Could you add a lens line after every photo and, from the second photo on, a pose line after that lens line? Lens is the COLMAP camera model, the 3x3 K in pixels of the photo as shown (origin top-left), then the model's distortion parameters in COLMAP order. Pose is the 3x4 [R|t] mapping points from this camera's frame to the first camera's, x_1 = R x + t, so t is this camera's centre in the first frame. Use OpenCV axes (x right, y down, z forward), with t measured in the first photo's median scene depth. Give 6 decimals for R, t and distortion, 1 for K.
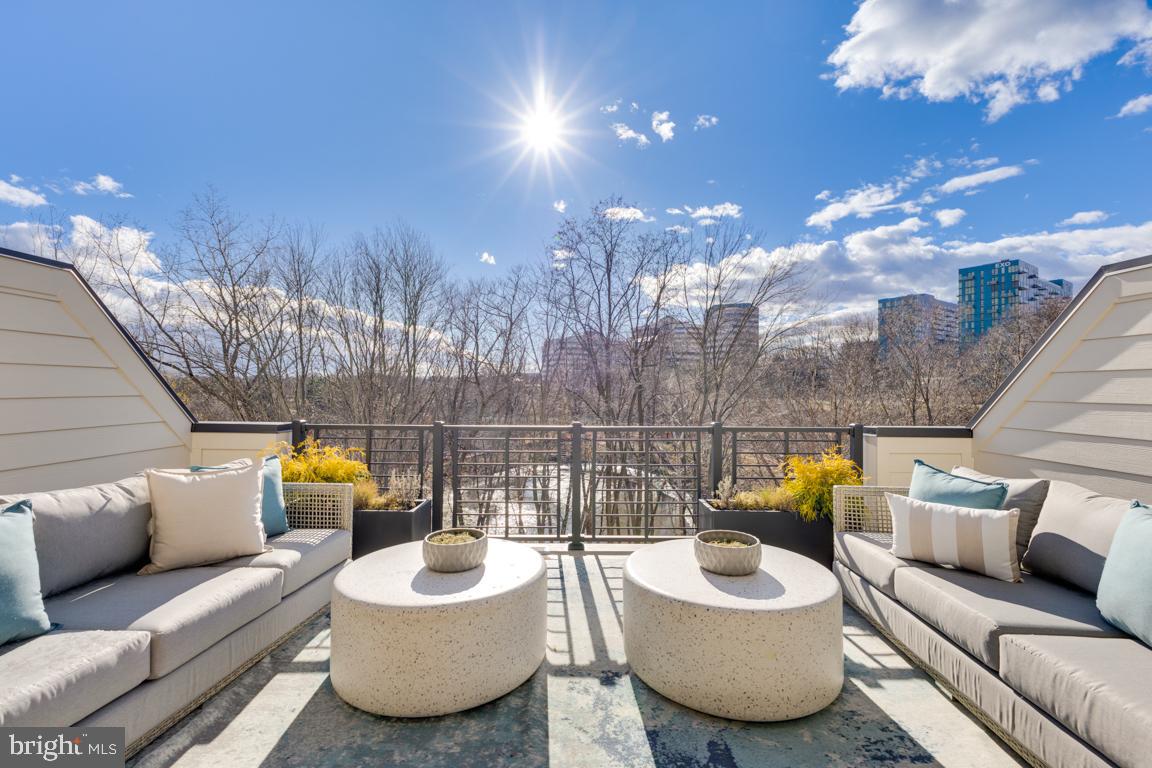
lens RADIAL K [[497.1, 0, 570.8], [0, 497.1, 375.4], [0, 0, 1]] dist [0.010274, 0.000407]
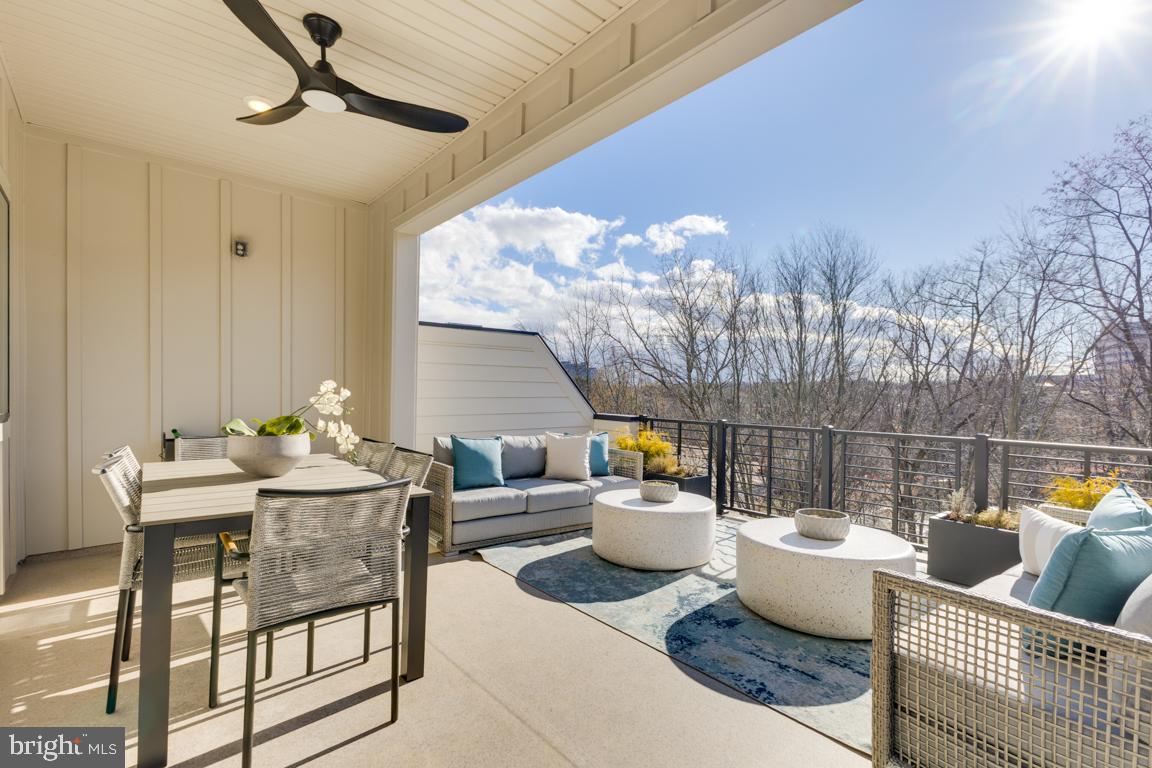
lens RADIAL K [[497.1, 0, 575.2], [0, 497.1, 389.1], [0, 0, 1]] dist [0.010274, 0.000407]
pose [[0.663334, -0.002030, -0.748321, 0.909582], [0.015220, 0.999826, 0.010779, -0.015669], [0.748169, -0.018540, 0.663249, -0.338475]]
